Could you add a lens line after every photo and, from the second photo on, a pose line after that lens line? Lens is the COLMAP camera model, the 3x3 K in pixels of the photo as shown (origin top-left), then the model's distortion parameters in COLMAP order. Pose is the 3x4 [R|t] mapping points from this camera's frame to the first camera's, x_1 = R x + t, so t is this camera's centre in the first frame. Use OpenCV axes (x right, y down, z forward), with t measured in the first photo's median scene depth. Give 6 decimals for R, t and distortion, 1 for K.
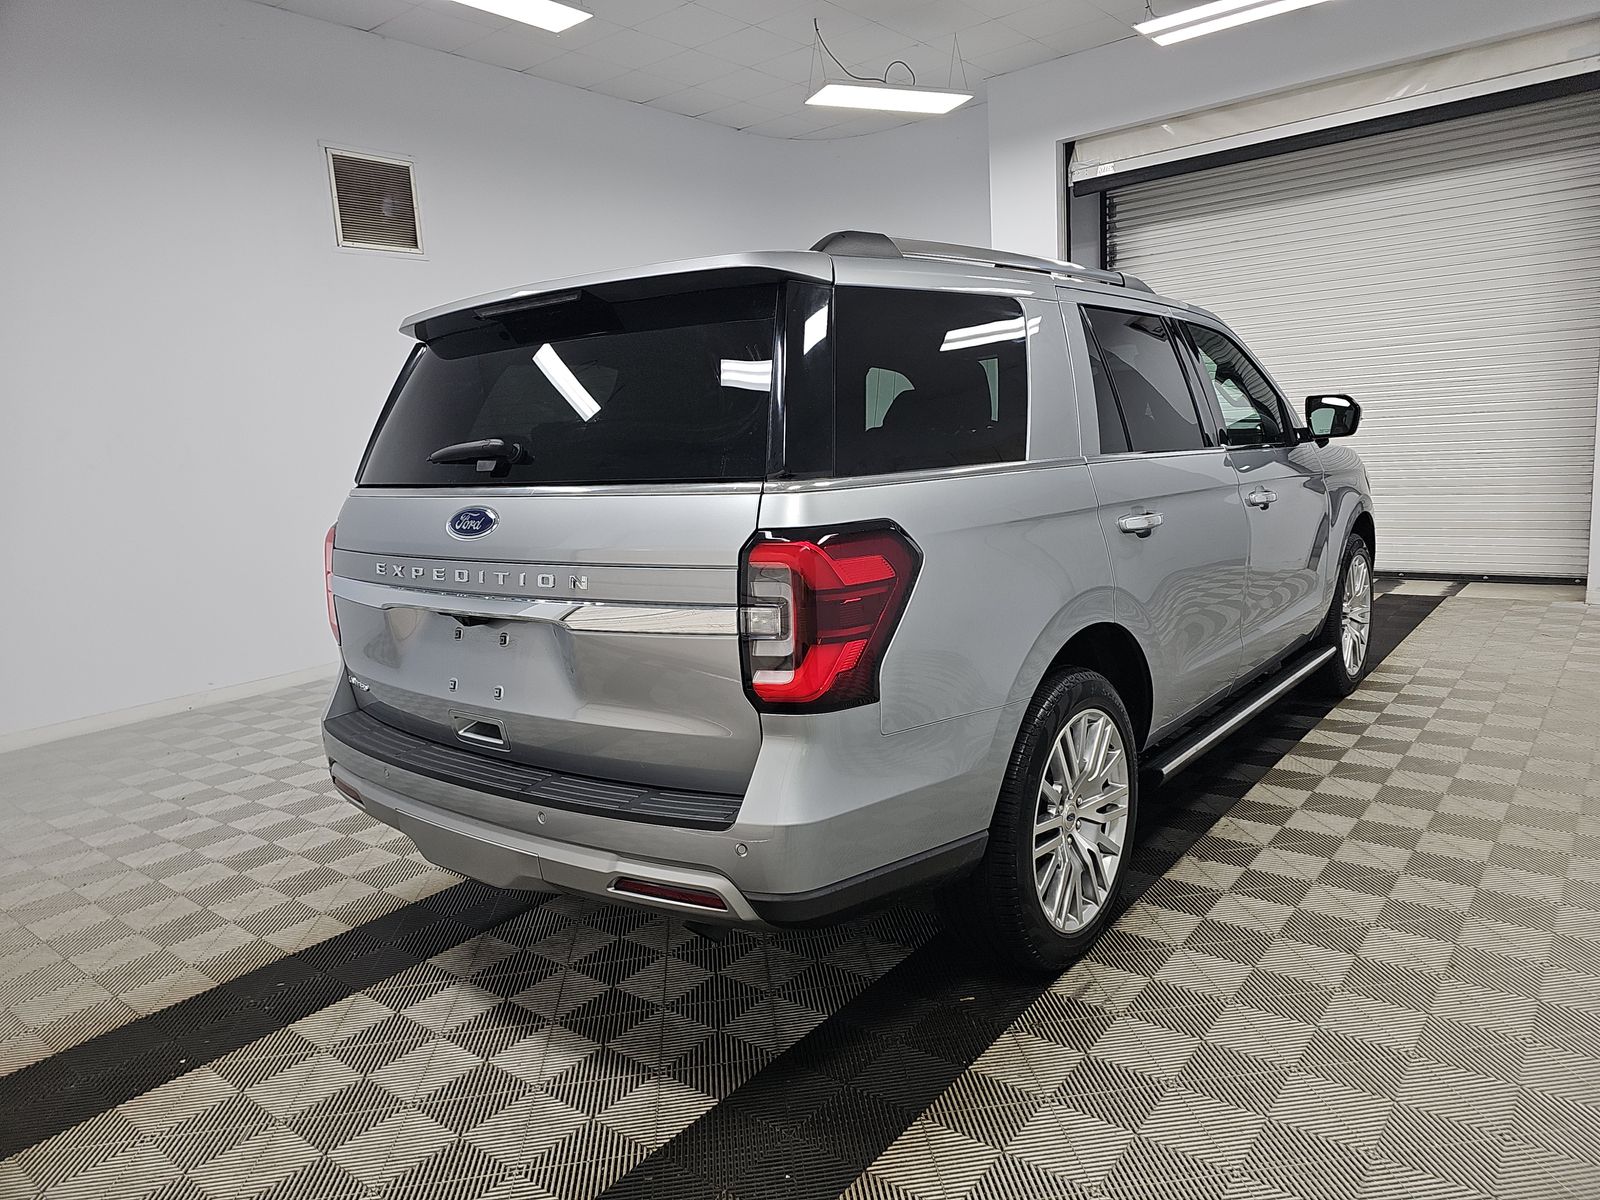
lens RADIAL K [[1098.1, 0, 797.4], [0, 1098.1, 607.4], [0, 0, 1]] dist [0.056255, -0.021425]
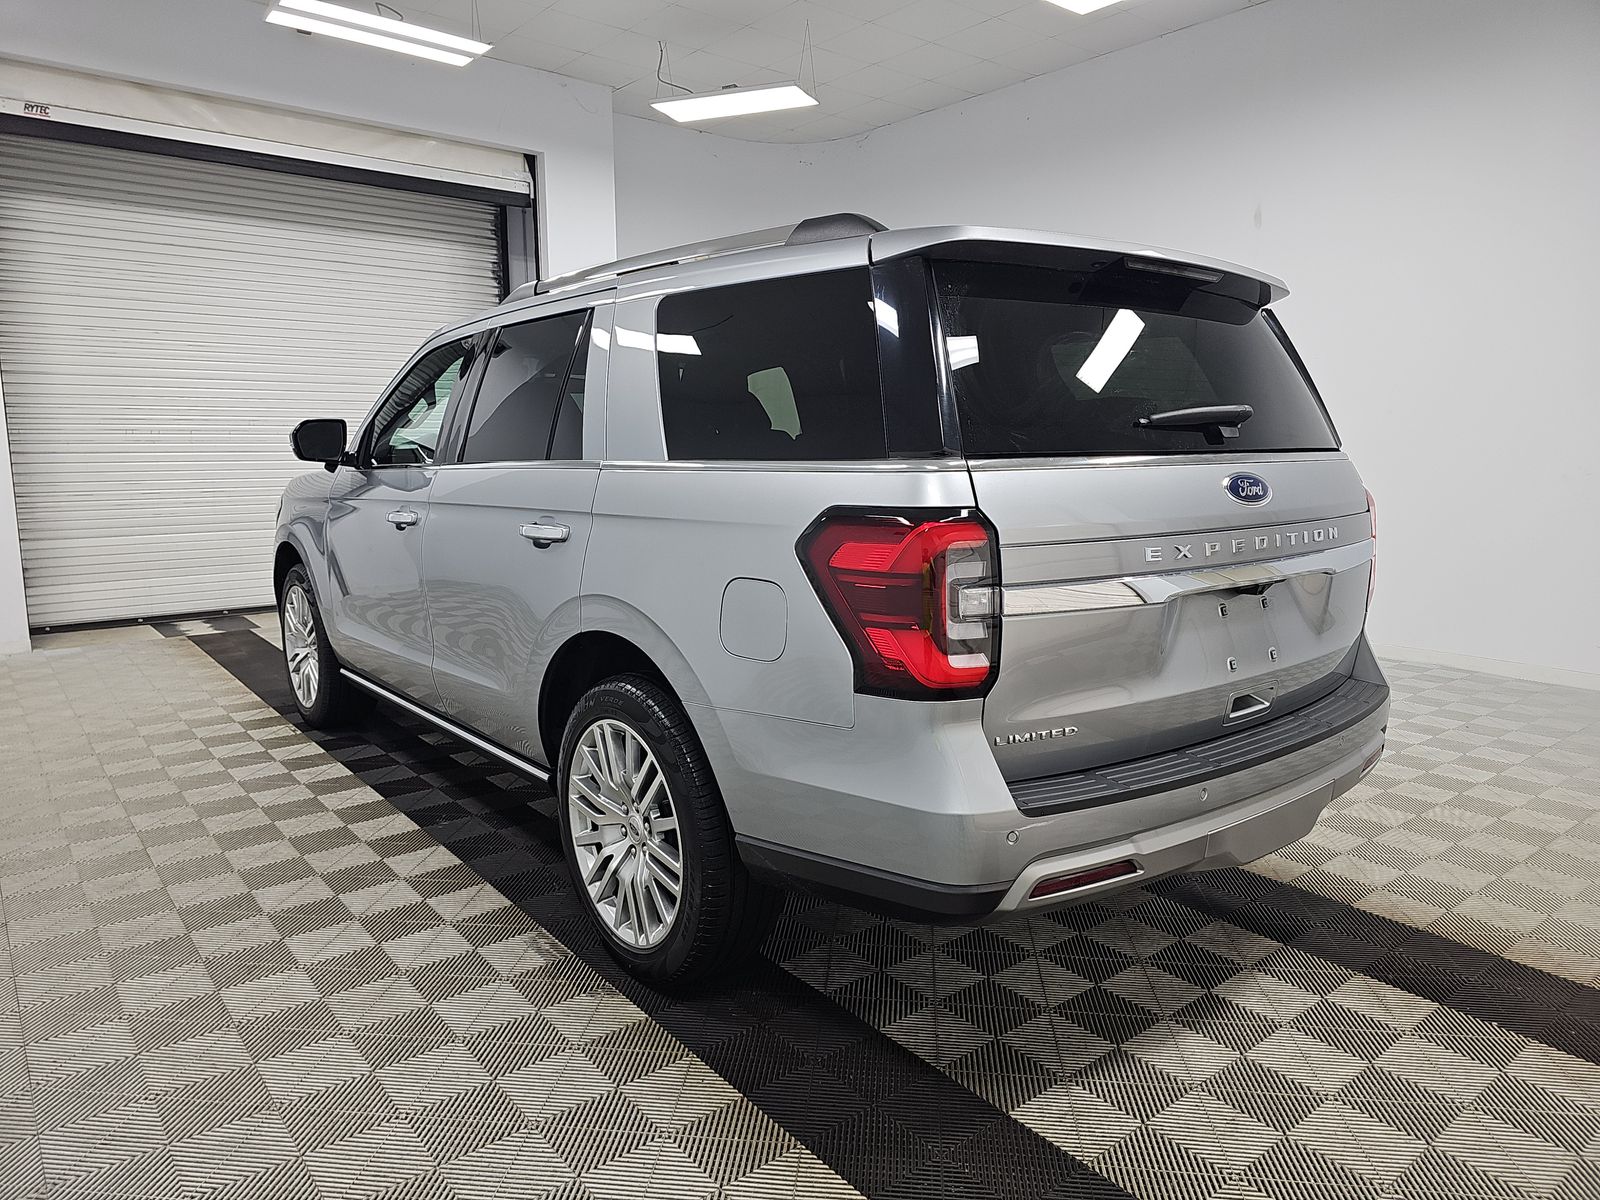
lens RADIAL K [[1098.1, 0, 799.2], [0, 1098.1, 603.7], [0, 0, 1]] dist [0.056255, -0.021425]
pose [[0.198804, -0.094821, 0.975441, -1.327233], [0.146473, 0.987004, 0.066093, -0.099137], [-0.969032, 0.129736, 0.210109, 1.181935]]
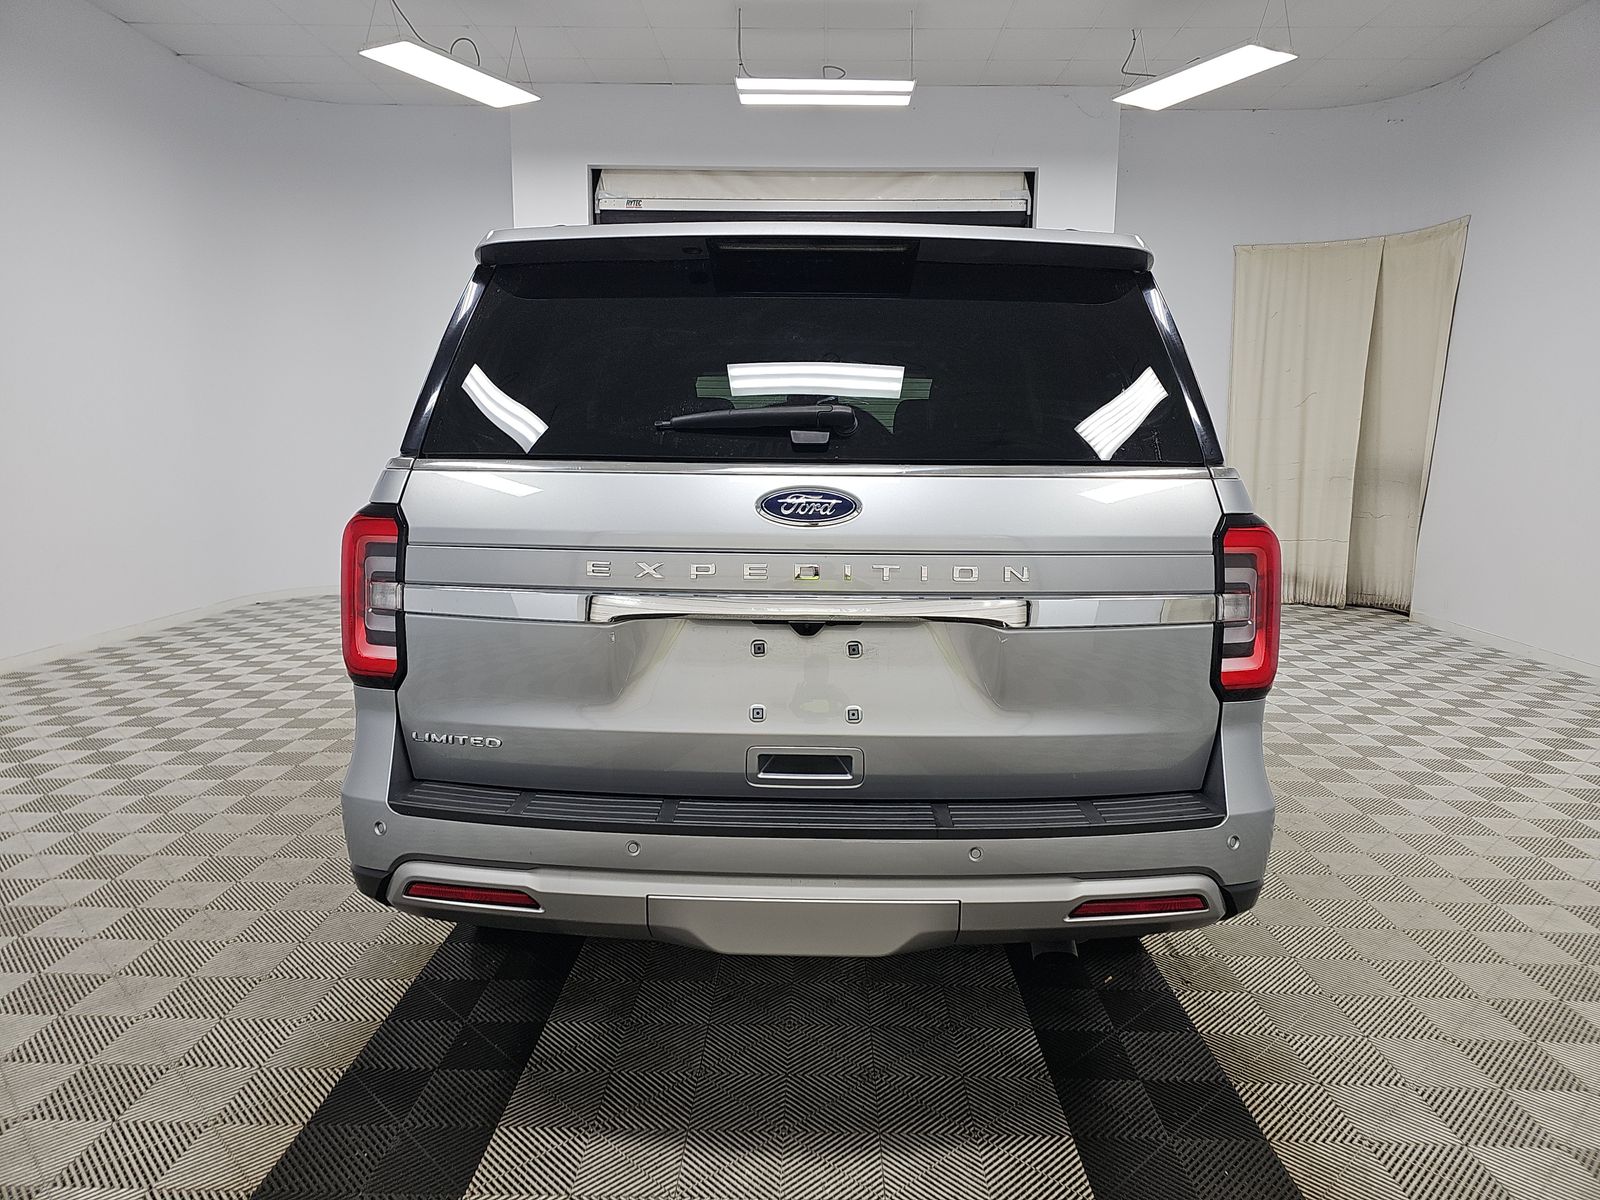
lens RADIAL K [[1098.1, 0, 804.2], [0, 1098.1, 601.6], [0, 0, 1]] dist [0.056255, -0.021425]
pose [[0.786707, -0.023491, 0.616879, -0.784258], [0.046902, 0.998662, -0.021785, 0.009249], [-0.615542, 0.046071, 0.786756, 0.375096]]
